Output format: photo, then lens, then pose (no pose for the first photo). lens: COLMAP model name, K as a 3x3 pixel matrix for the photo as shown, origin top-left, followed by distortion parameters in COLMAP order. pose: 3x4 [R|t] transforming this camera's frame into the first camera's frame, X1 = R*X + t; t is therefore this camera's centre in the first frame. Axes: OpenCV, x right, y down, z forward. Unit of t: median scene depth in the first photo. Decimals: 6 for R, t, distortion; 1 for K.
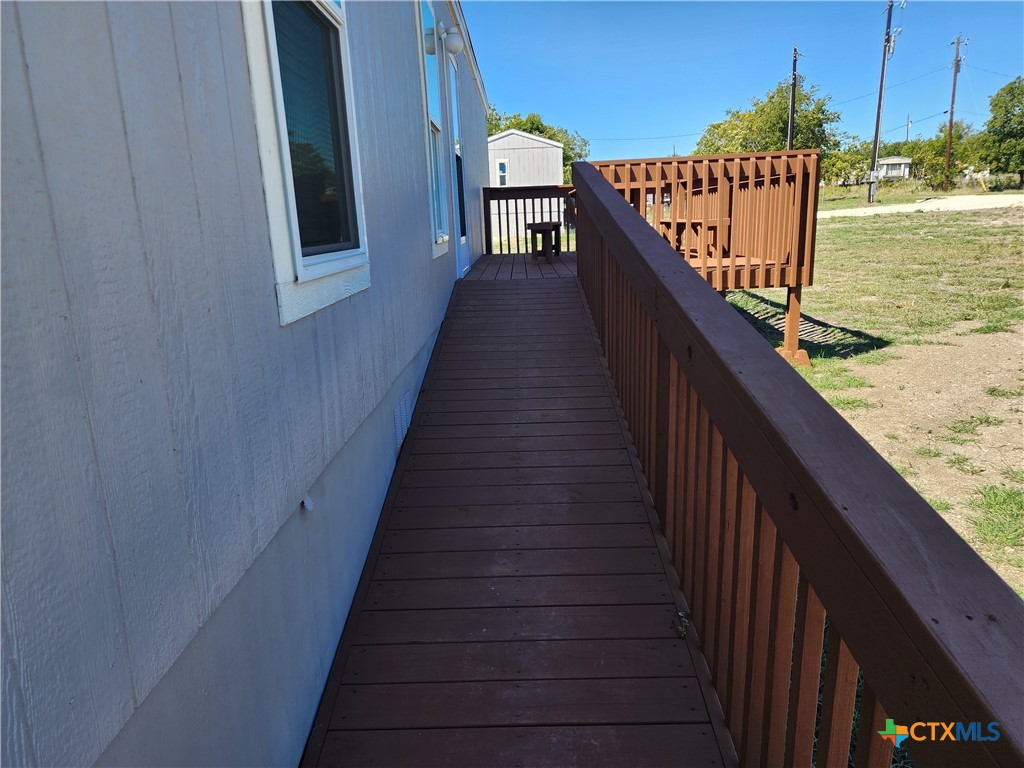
lens RADIAL K [[660.3, 0, 509.8], [0, 660.3, 382.3], [0, 0, 1]] dist [-0.001658, -0.029576]
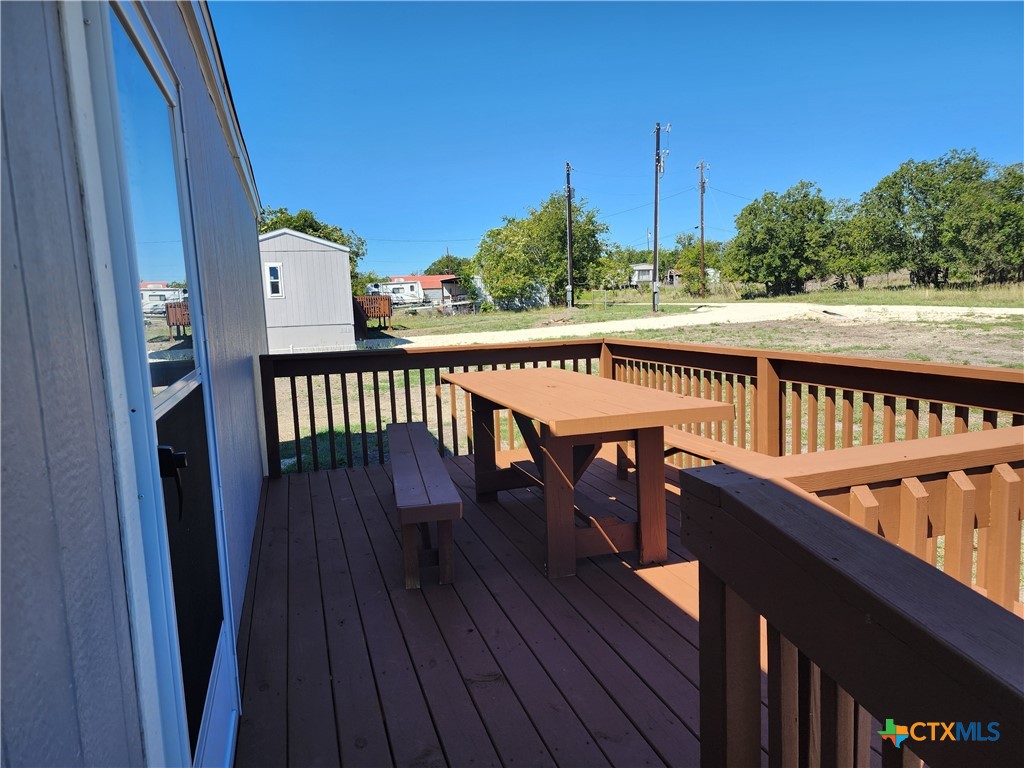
lens RADIAL K [[660.3, 0, 514.8], [0, 660.3, 386.5], [0, 0, 1]] dist [-0.001658, -0.029576]
pose [[0.941112, -0.031992, 0.336577, -0.006008], [0.075620, 0.990211, -0.117323, -0.043236], [-0.329529, 0.135866, 0.934319, 0.101231]]
